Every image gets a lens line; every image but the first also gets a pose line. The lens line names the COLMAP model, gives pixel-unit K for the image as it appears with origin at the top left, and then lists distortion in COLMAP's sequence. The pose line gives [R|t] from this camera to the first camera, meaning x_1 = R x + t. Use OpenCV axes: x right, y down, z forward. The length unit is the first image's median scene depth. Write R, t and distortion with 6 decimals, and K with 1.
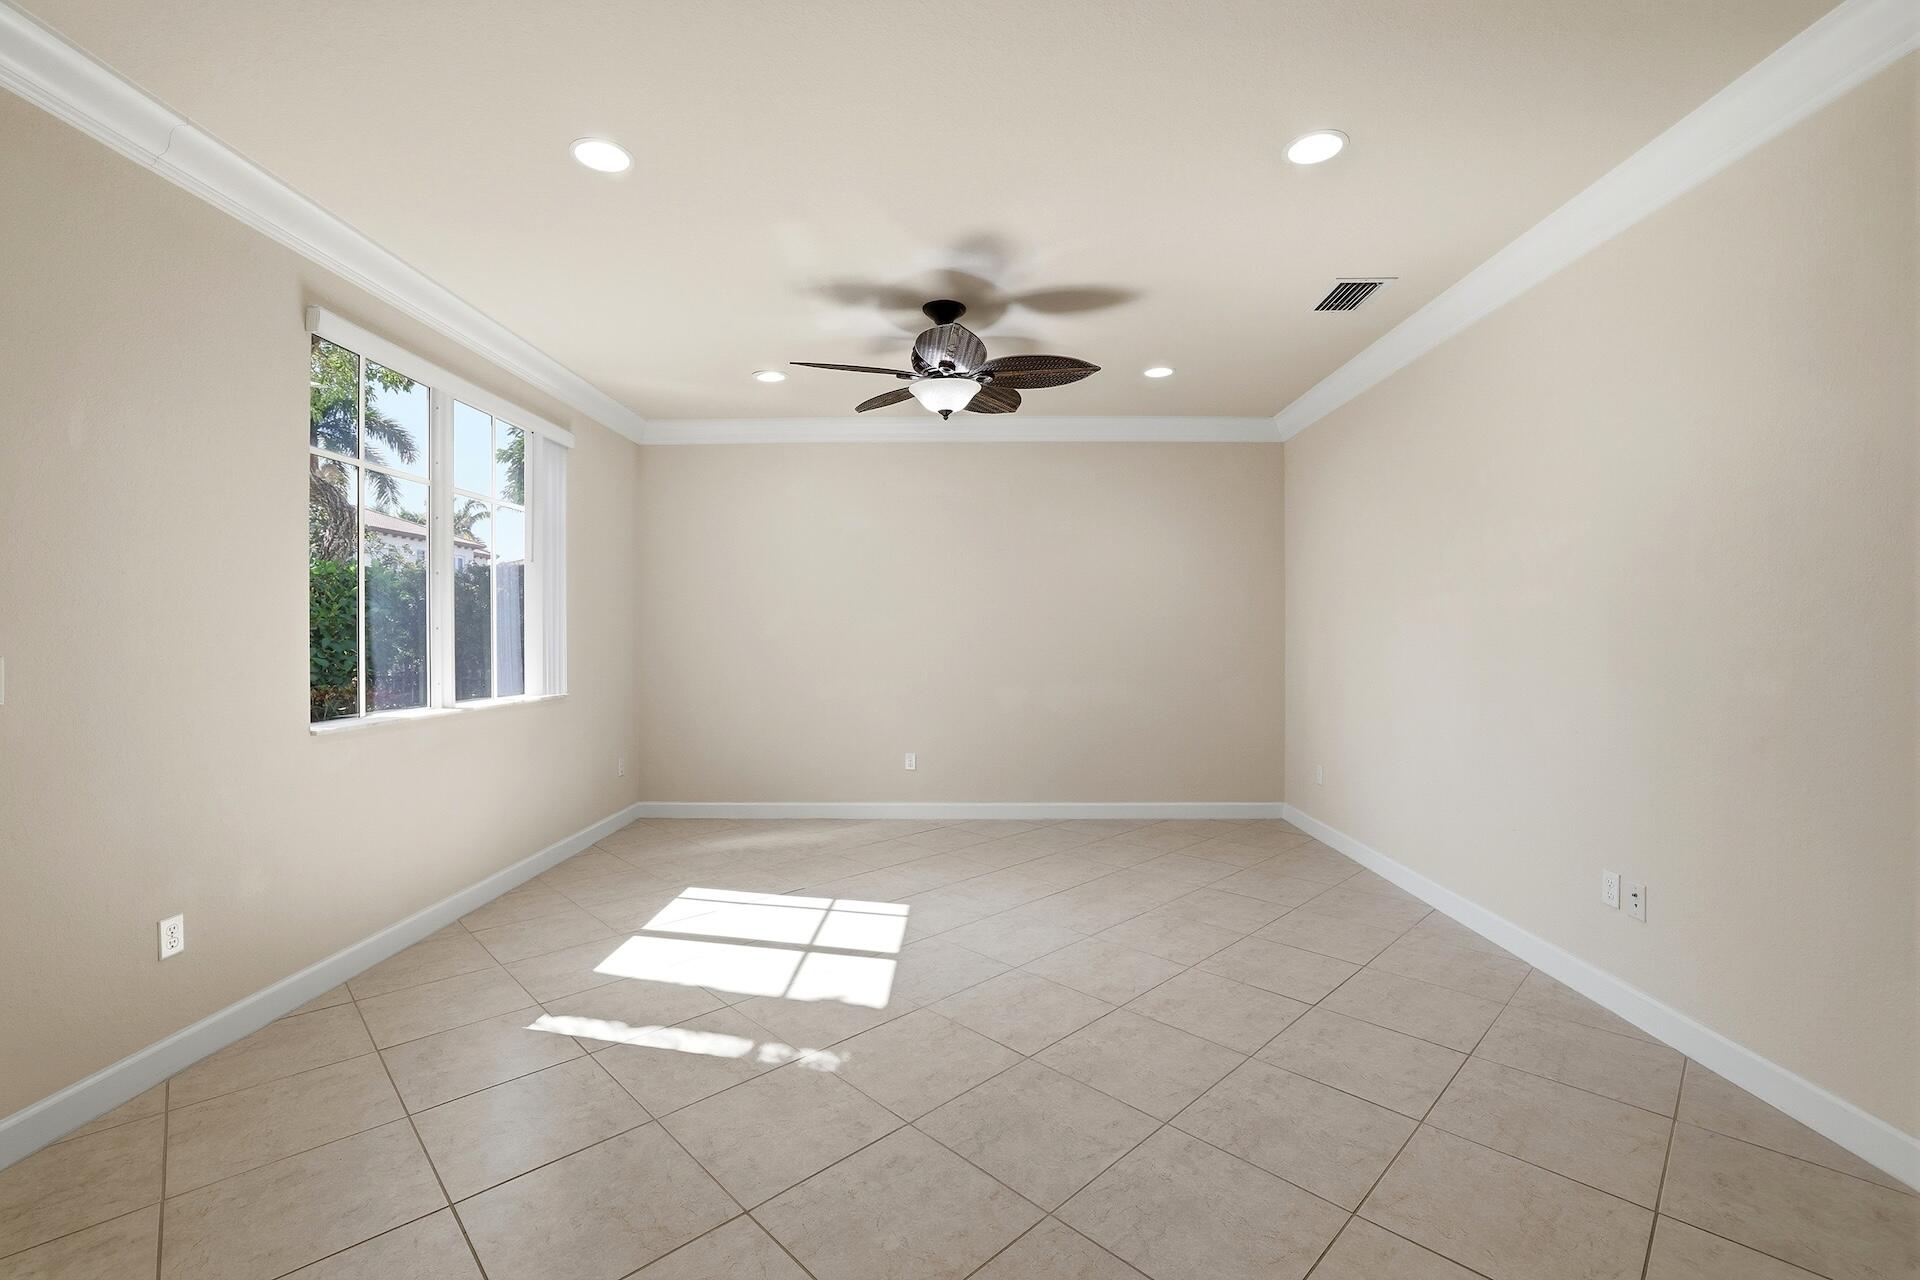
lens RADIAL K [[824.2, 0, 959.2], [0, 824.2, 630.4], [0, 0, 1]] dist [-0.001732, 0.000017]
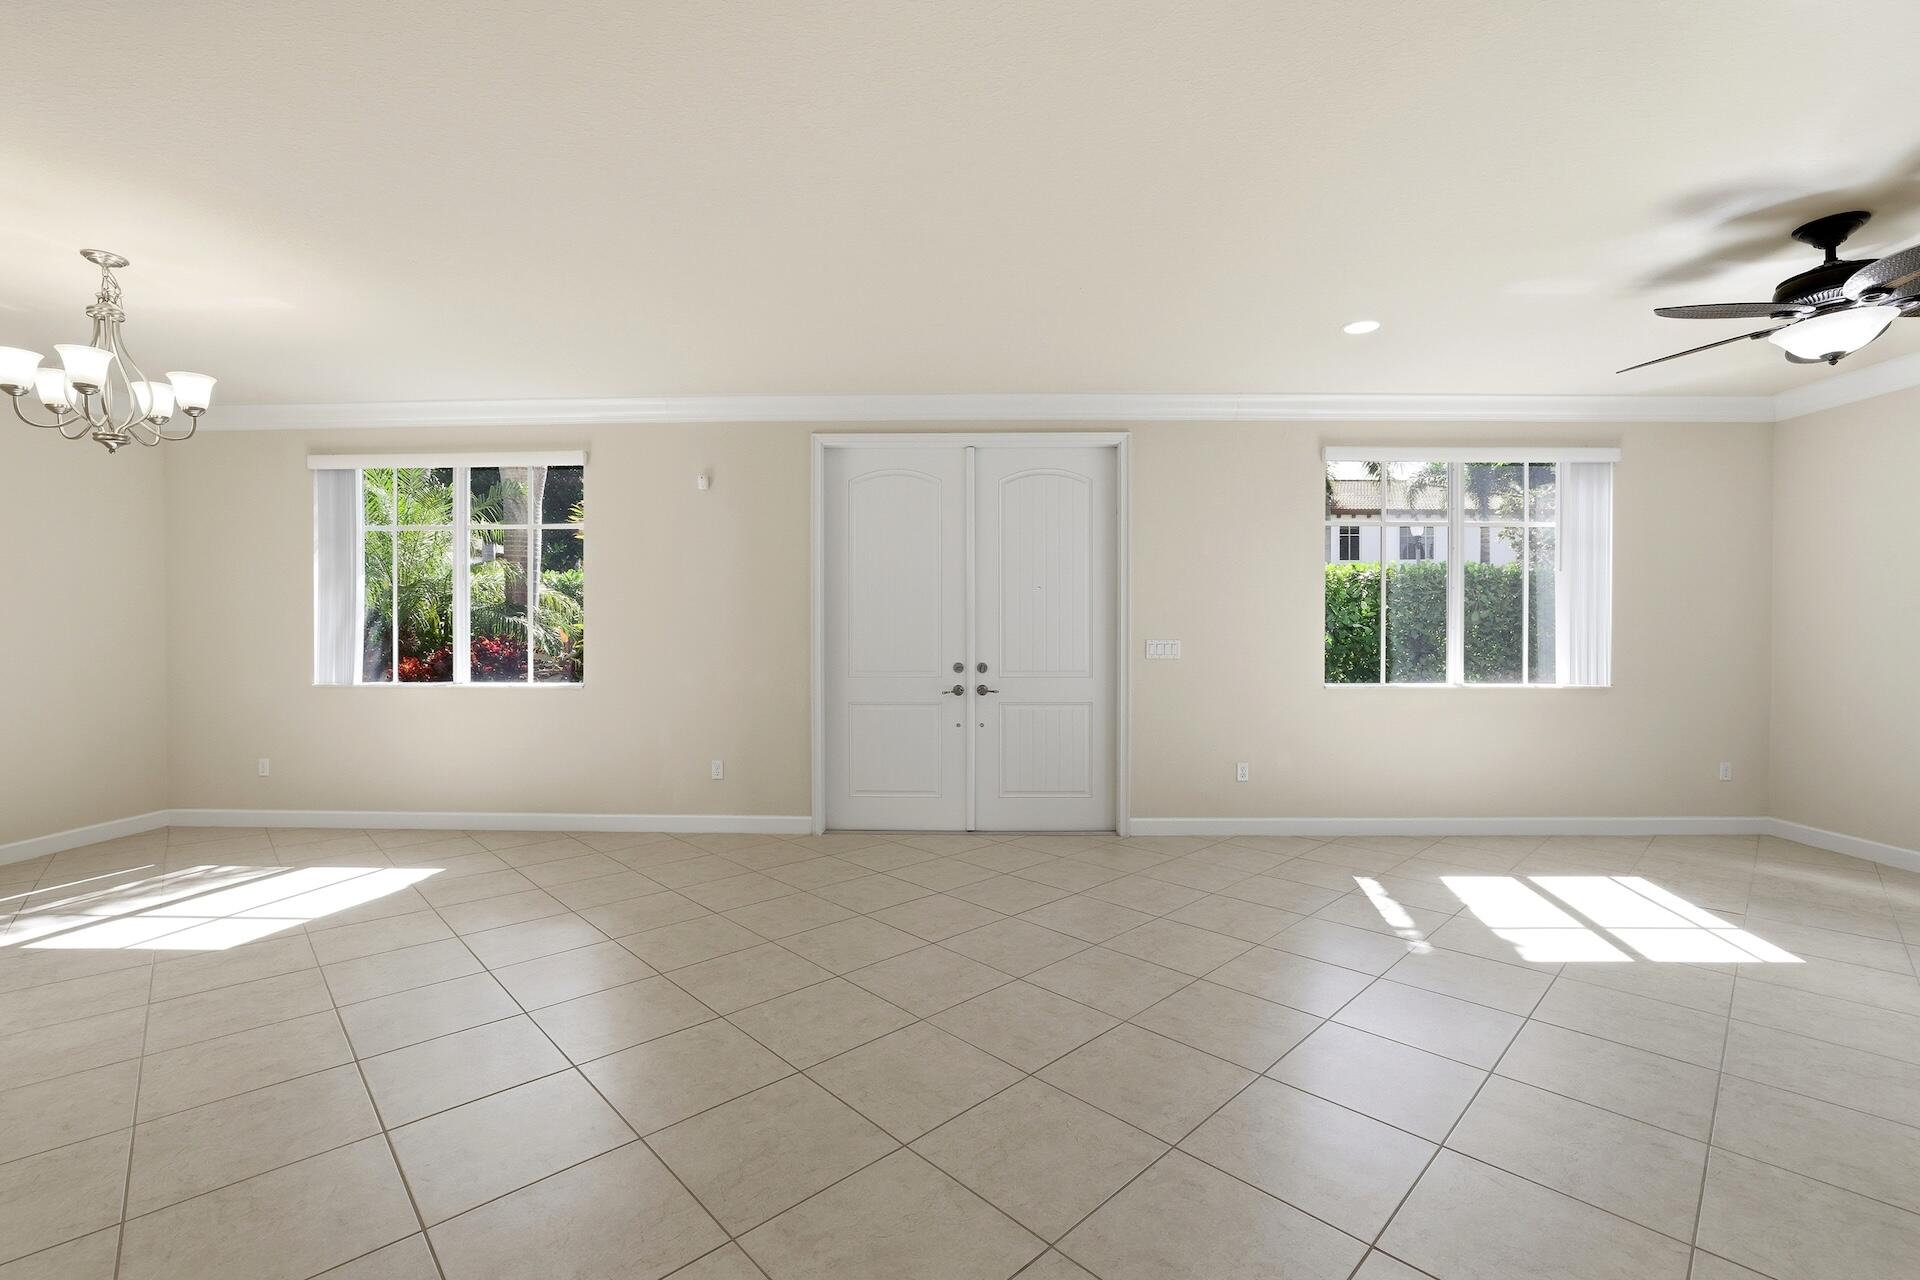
lens RADIAL K [[821.6, 0, 957.9], [0, 821.6, 629.1], [0, 0, 1]] dist [-0.032338, 0.000256]
pose [[0.003380, 0.000114, -0.999994, 0.828865], [0.004190, 0.999991, 0.000128, -0.005048], [0.999986, -0.004190, 0.003380, 0.168833]]
